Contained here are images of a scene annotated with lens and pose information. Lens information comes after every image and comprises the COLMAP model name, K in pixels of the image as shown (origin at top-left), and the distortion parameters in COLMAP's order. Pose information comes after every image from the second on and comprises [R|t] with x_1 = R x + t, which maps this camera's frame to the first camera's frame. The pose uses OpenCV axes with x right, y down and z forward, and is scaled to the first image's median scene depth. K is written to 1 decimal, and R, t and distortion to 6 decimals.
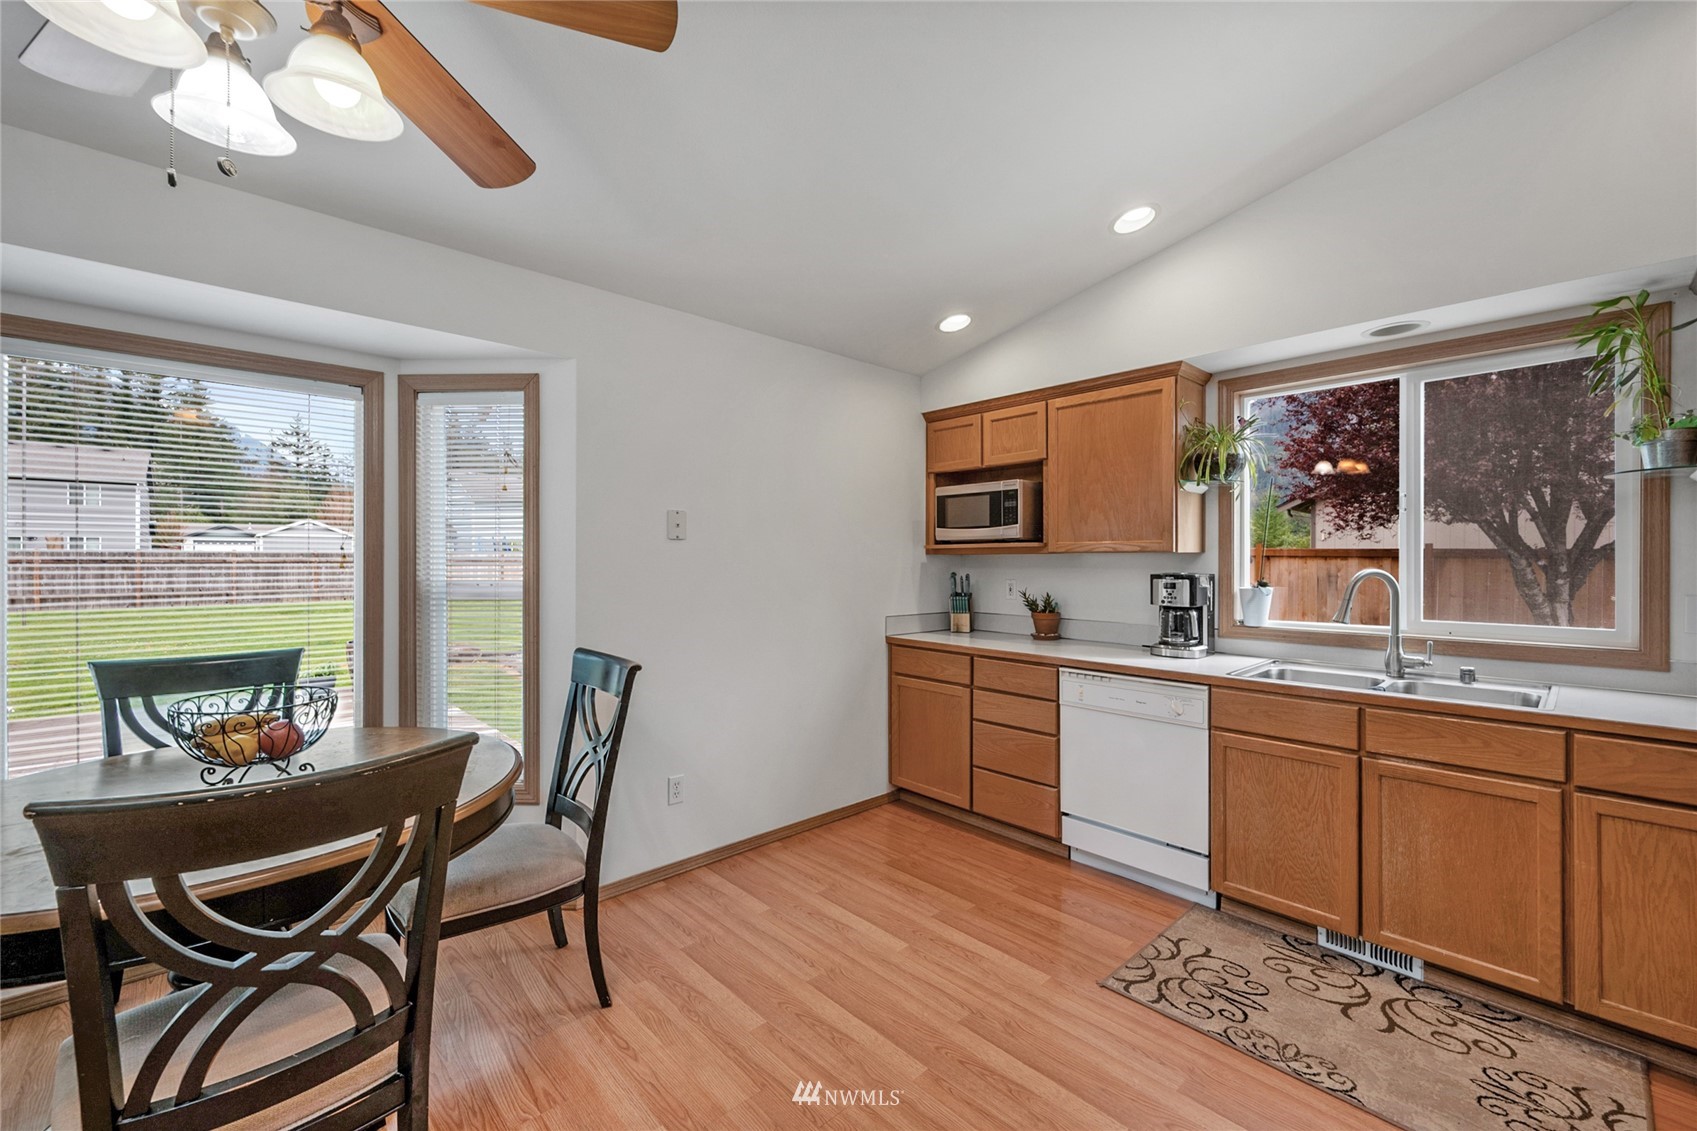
lens RADIAL K [[684.9, 0, 848.5], [0, 684.9, 565.5], [0, 0, 1]] dist [0.001426, 0.000153]
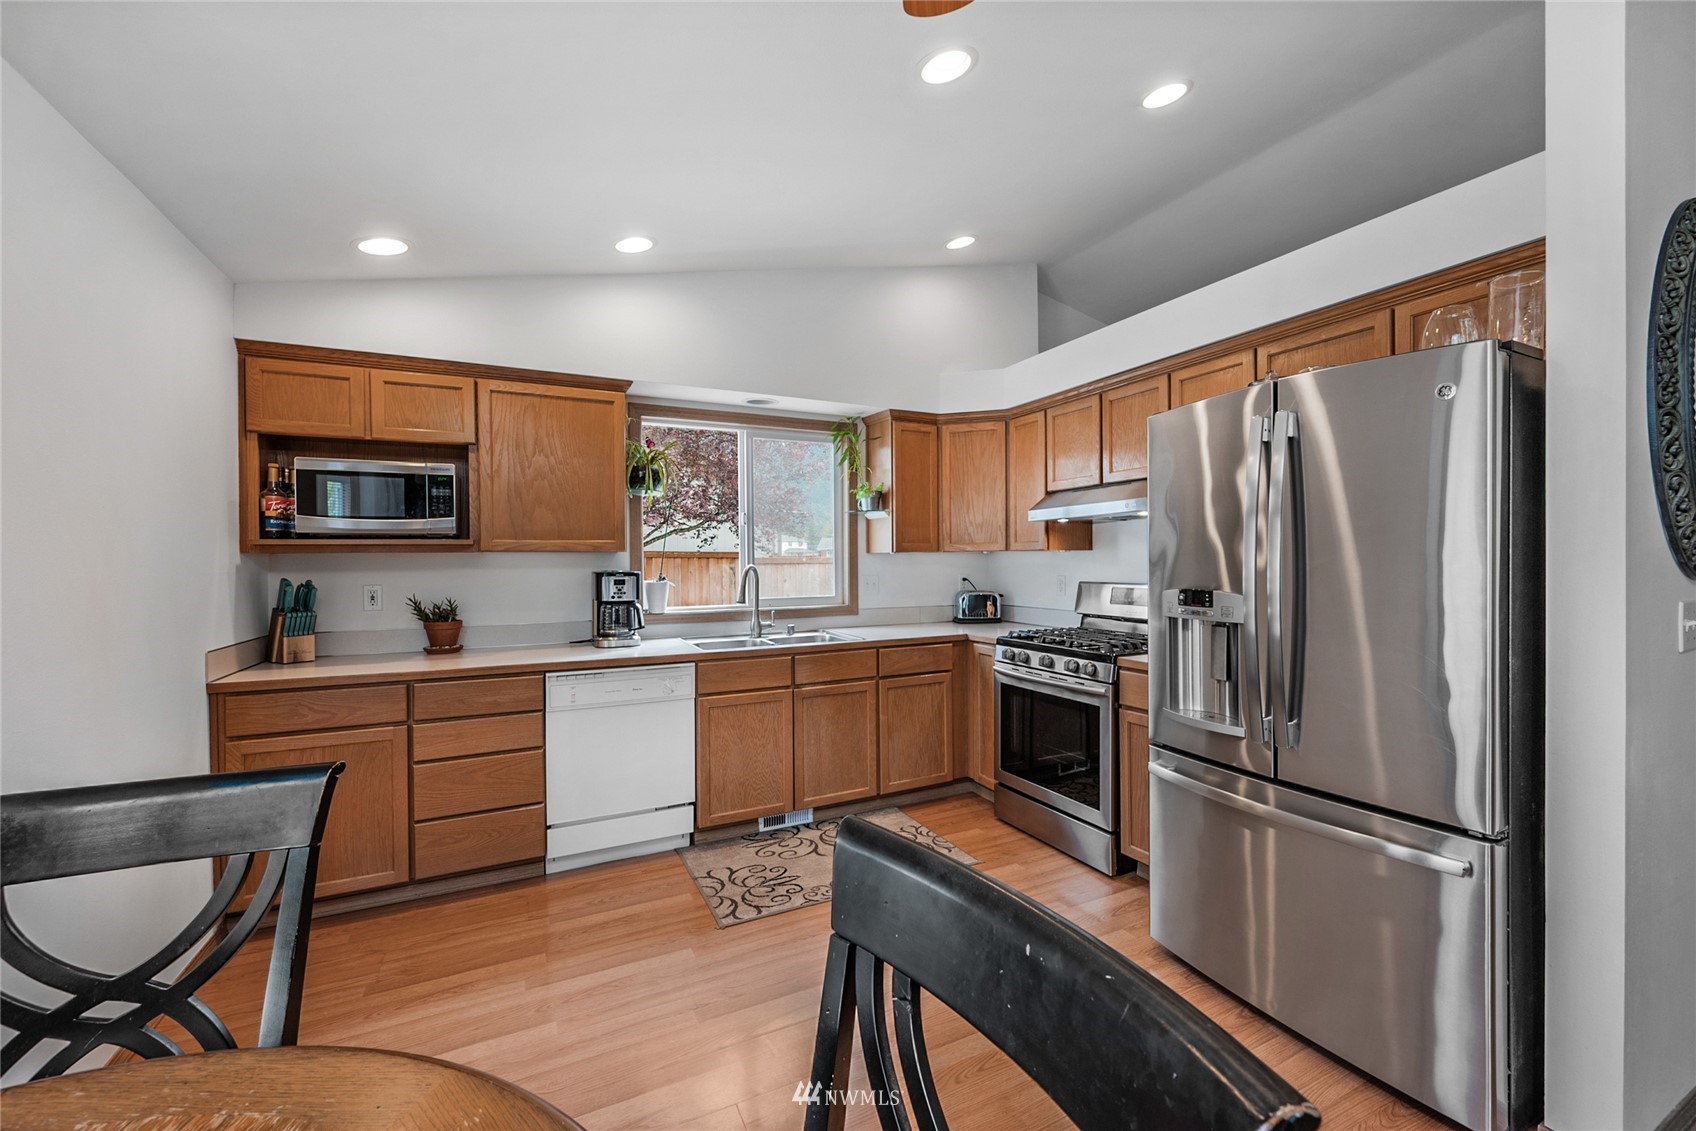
lens RADIAL K [[684.5, 0, 848.0], [0, 684.5, 565.5], [0, 0, 1]] dist [0.001426, 0.000153]
pose [[0.289271, -0.011196, 0.957182, -0.508092], [0.013843, 0.999876, 0.007512, -0.000509], [-0.957147, 0.011077, 0.289391, 0.353279]]
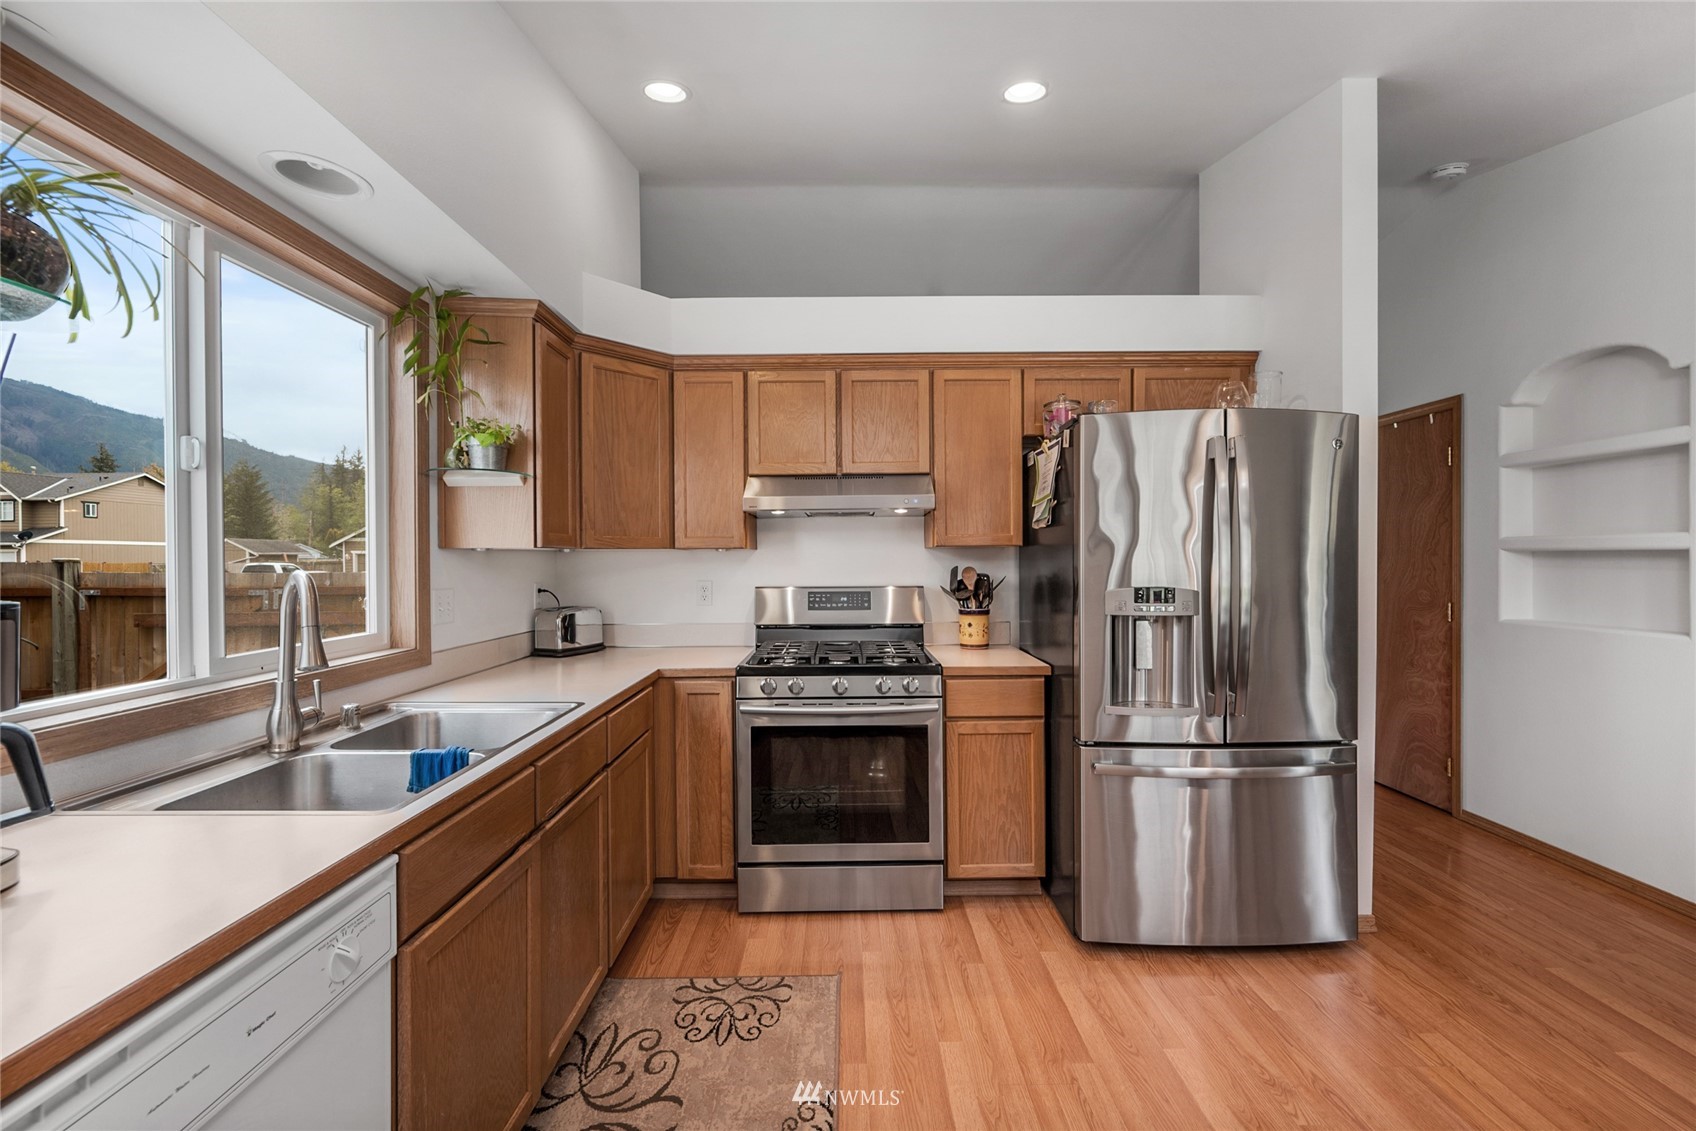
lens RADIAL K [[690.6, 0, 848.0], [0, 690.6, 565.5], [0, 0, 1]] dist [0.000629, 0.000071]
pose [[-0.740968, -0.005447, 0.671518, 0.029576], [0.008698, 0.999805, 0.017707, -0.006157], [-0.671484, 0.018961, -0.740777, 1.025603]]
